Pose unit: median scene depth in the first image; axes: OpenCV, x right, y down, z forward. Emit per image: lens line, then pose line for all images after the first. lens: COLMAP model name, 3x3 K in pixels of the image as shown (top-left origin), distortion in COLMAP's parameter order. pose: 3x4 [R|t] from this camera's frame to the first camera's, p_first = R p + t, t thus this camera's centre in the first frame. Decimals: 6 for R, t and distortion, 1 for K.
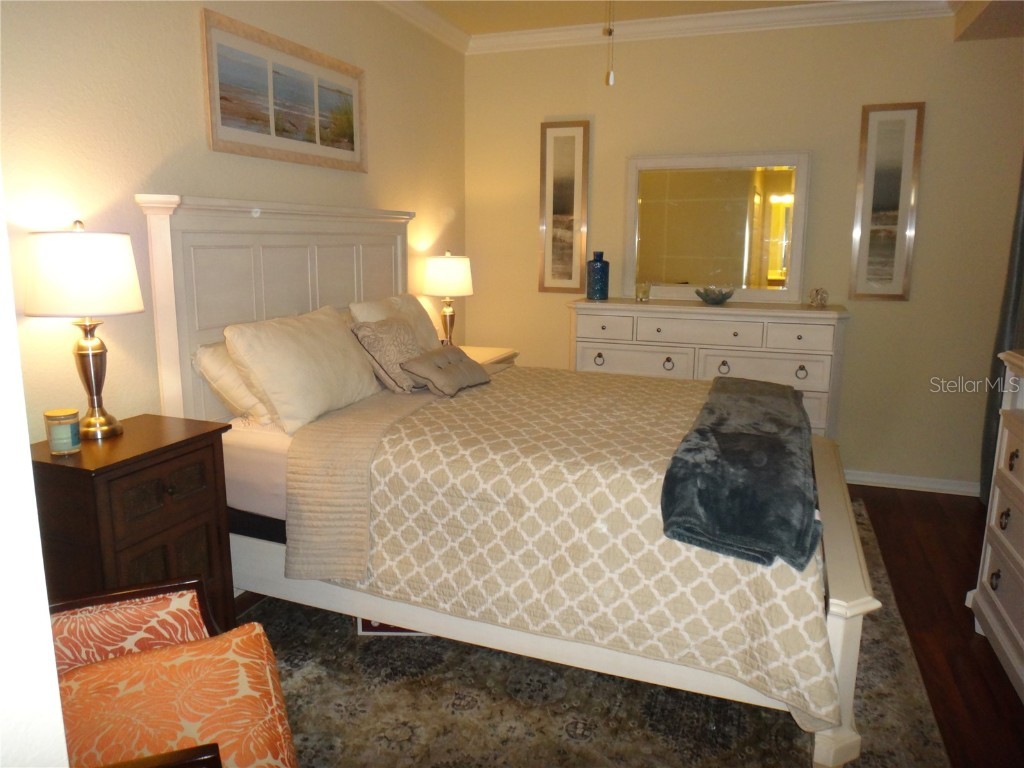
lens RADIAL K [[718.8, 0, 507.2], [0, 718.8, 377.6], [0, 0, 1]] dist [-0.045989, -0.009411]
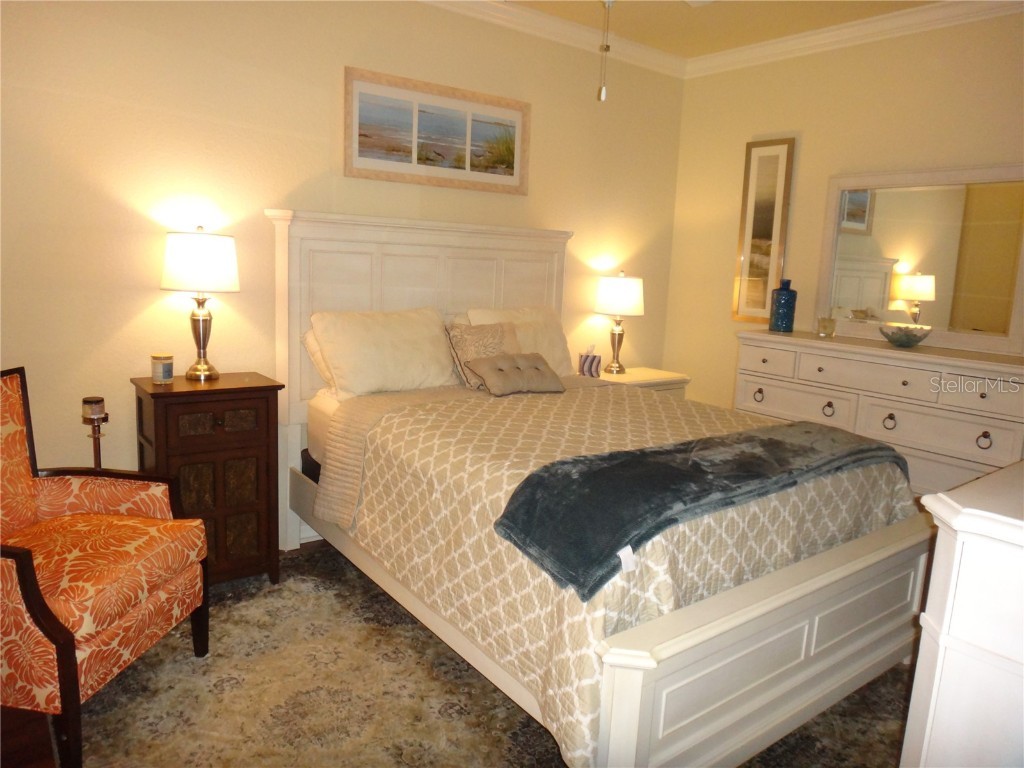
lens RADIAL K [[718.8, 0, 501.1], [0, 718.8, 377.6], [0, 0, 1]] dist [-0.045989, -0.009411]
pose [[0.839336, 0.117596, -0.530742, 0.596299], [-0.139928, 0.990160, -0.001898, -0.000141], [0.525296, 0.075858, 0.847531, 0.097190]]
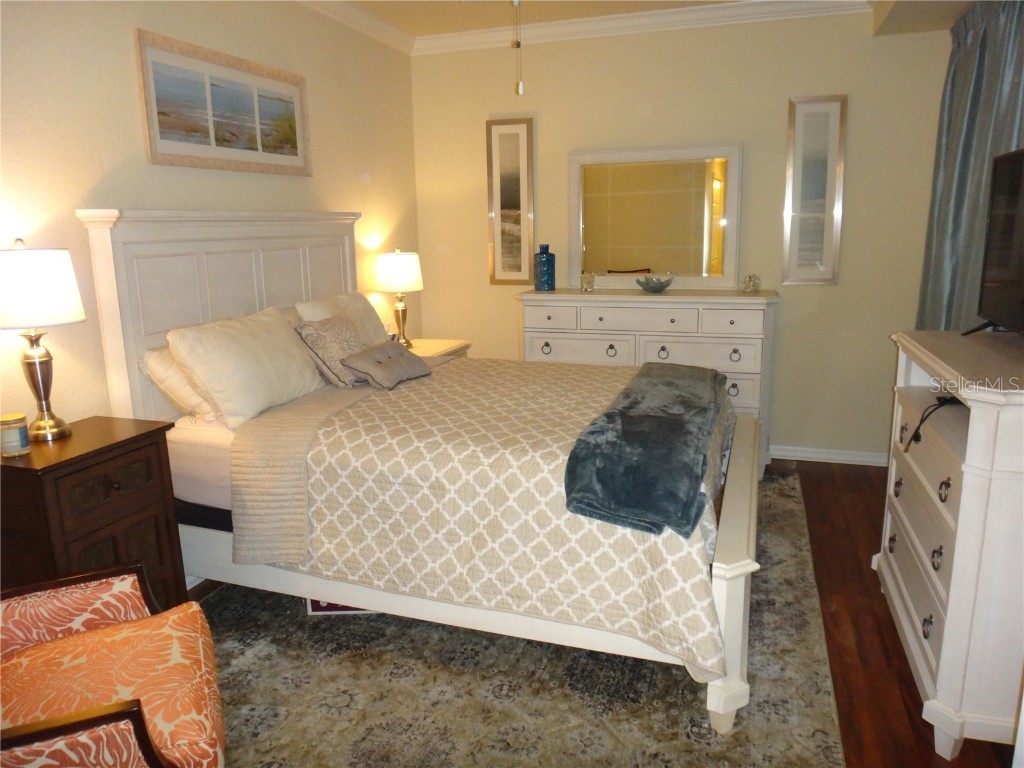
lens RADIAL K [[718.8, 0, 515.8], [0, 718.8, 381.6], [0, 0, 1]] dist [-0.045989, -0.009411]
pose [[0.999072, -0.031543, 0.029345, 0.091995], [0.030861, 0.999250, 0.023403, -0.005422], [-0.030061, -0.022475, 0.999295, -0.078823]]
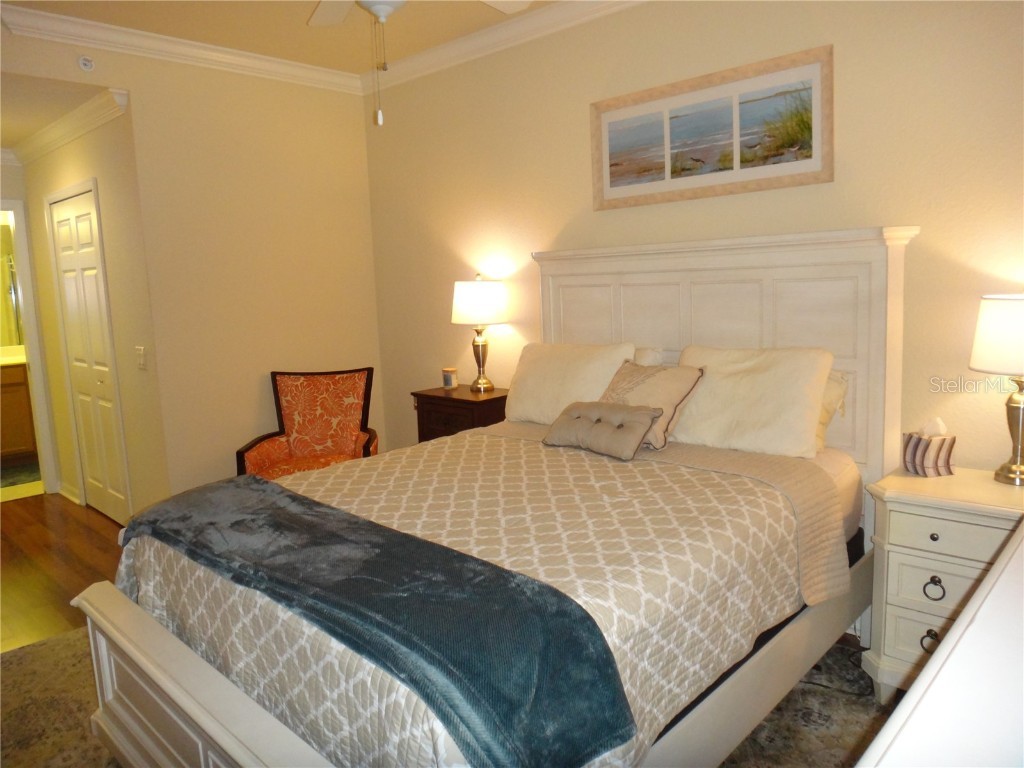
lens RADIAL K [[718.8, 0, 505.6], [0, 718.8, 384.1], [0, 0, 1]] dist [-0.045989, -0.009411]
pose [[-0.393179, 0.142123, -0.908412, 0.965079], [-0.131799, 0.969067, 0.208658, -0.292435], [0.909967, 0.201768, -0.362285, 1.527147]]
